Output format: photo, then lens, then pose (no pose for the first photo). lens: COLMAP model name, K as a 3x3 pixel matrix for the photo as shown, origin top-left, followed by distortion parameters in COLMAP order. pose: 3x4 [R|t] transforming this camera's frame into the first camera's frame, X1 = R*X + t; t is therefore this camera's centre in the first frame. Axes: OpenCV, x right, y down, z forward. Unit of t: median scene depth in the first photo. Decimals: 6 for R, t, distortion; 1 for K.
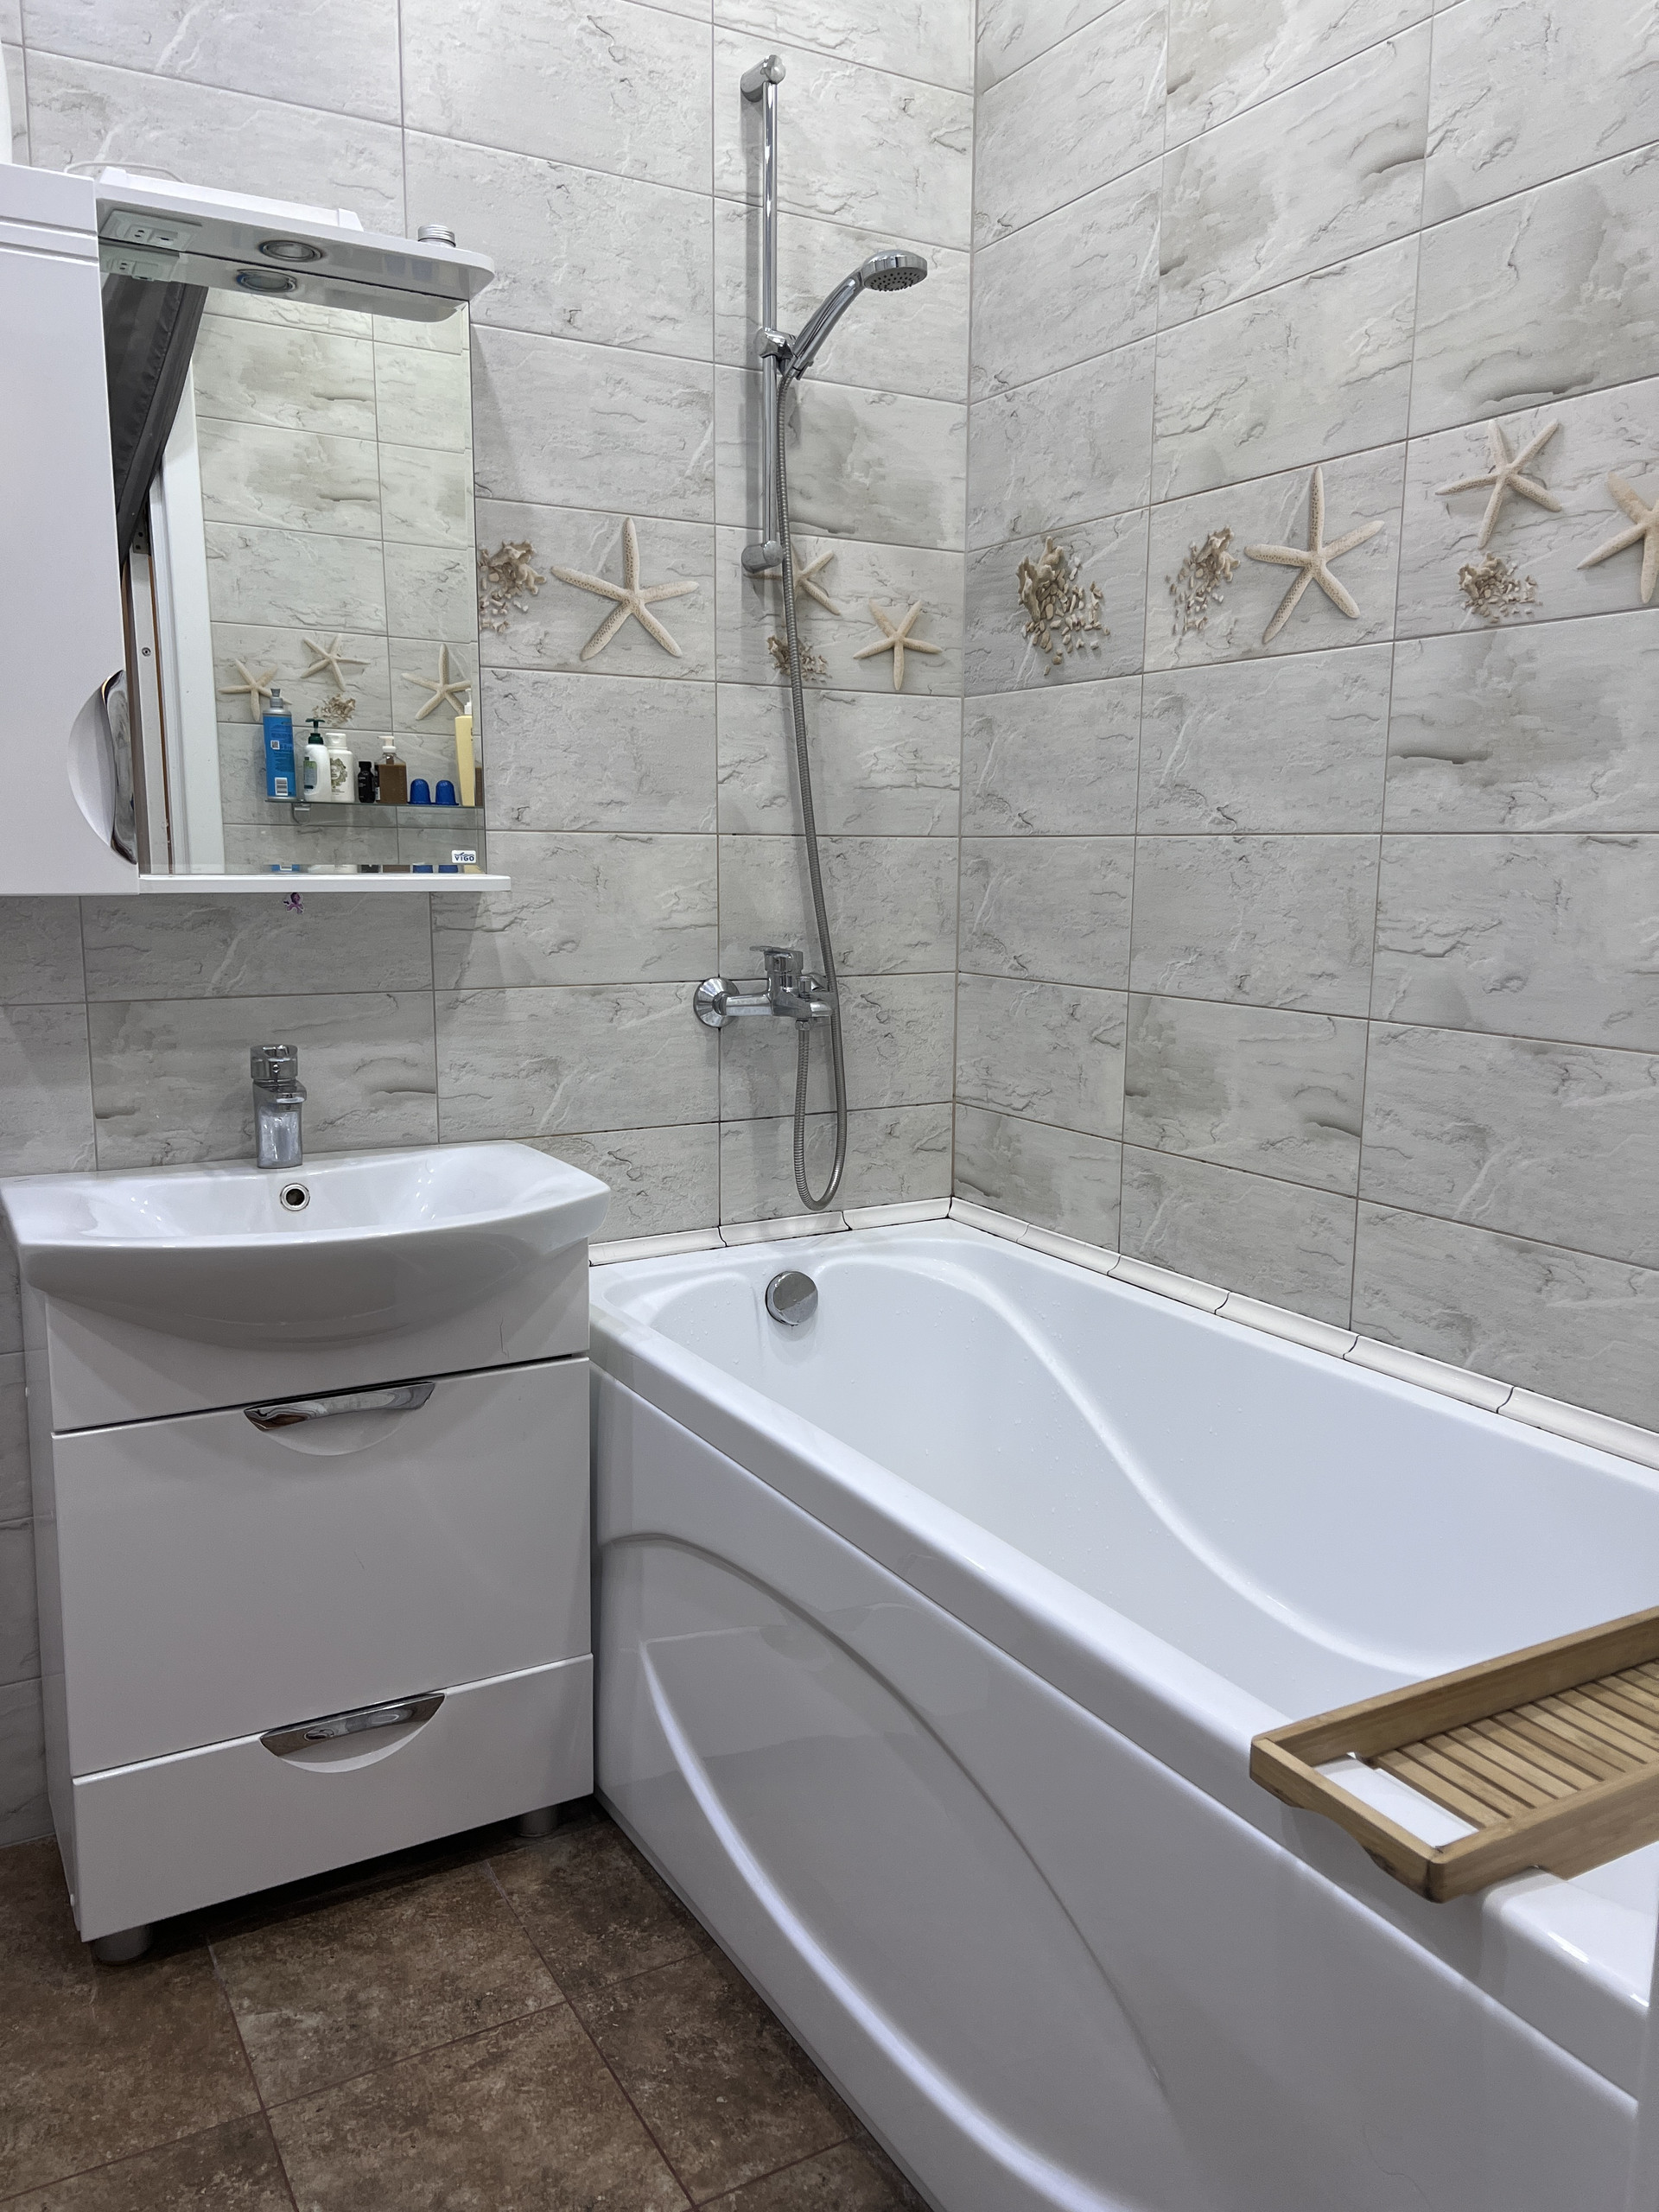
lens RADIAL K [[1660.5, 0, 841.6], [0, 1660.5, 1121.3], [0, 0, 1]] dist [0.046187, -0.051626]
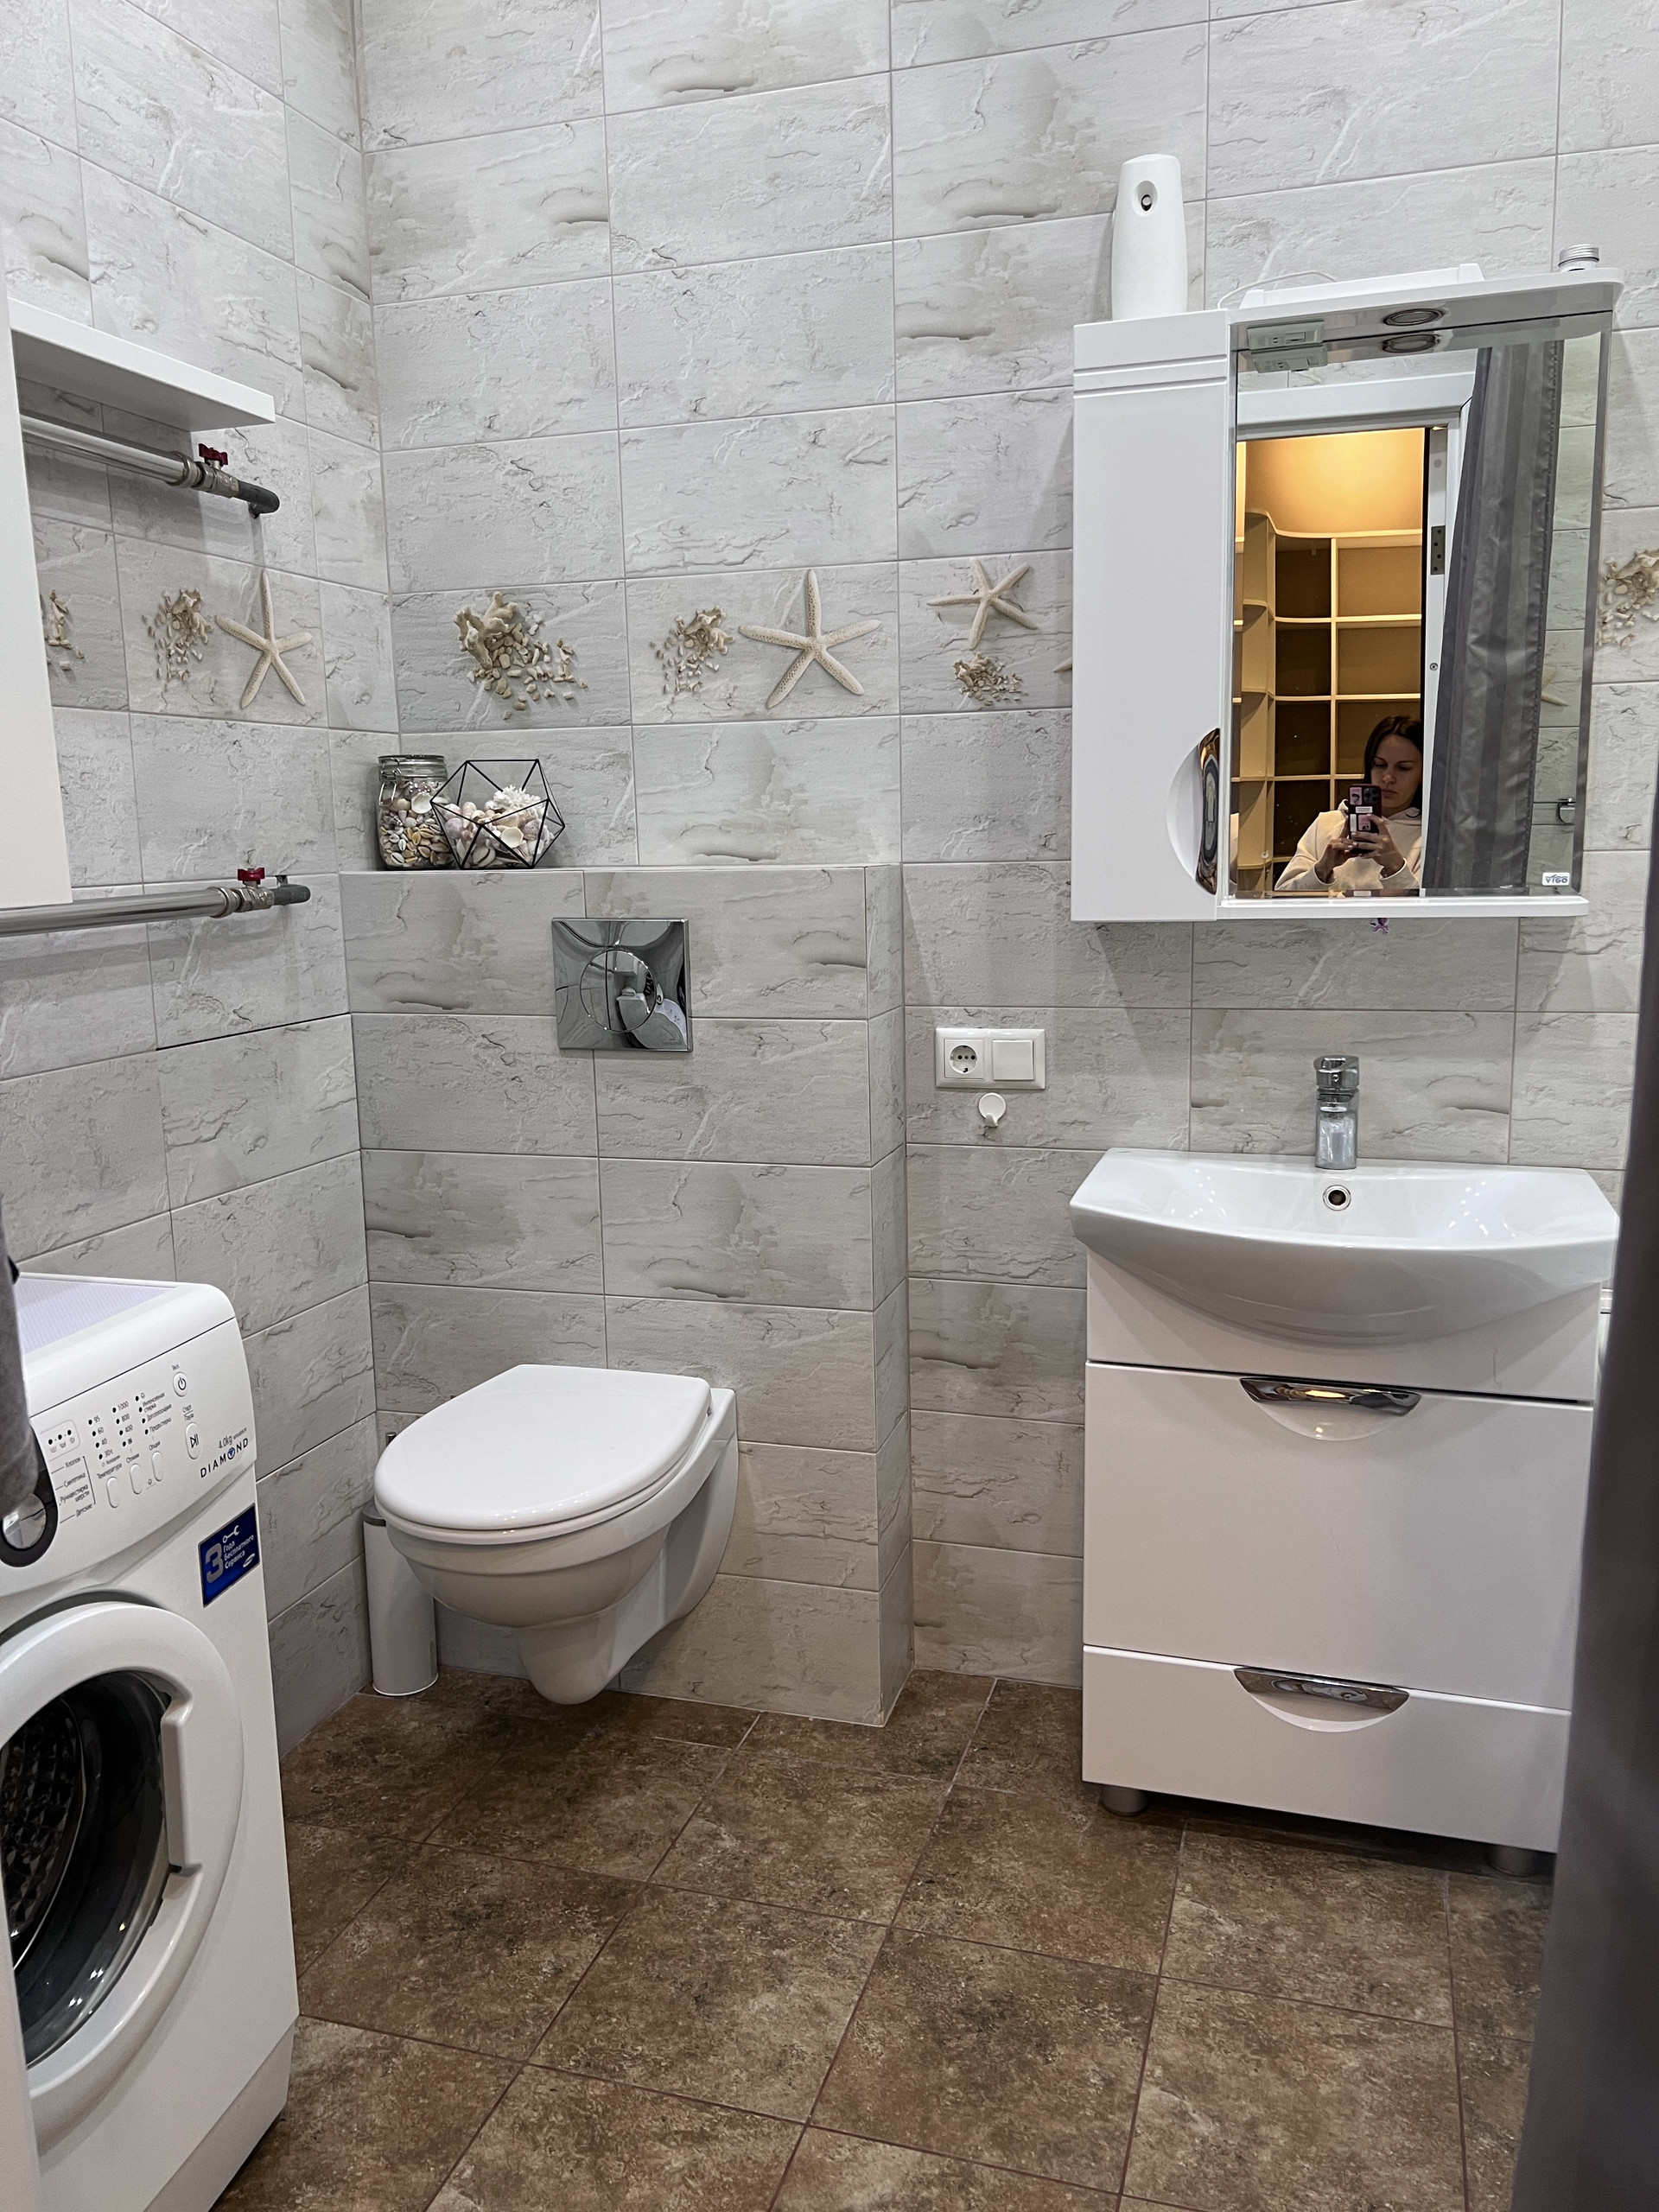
lens RADIAL K [[1660.5, 0, 841.3], [0, 1660.5, 1107.8], [0, 0, 1]] dist [0.046187, -0.051626]
pose [[0.681865, 0.102657, -0.724238, 0.242311], [-0.093508, 0.994213, 0.052888, -0.041759], [0.725476, 0.031659, 0.687518, 0.020464]]
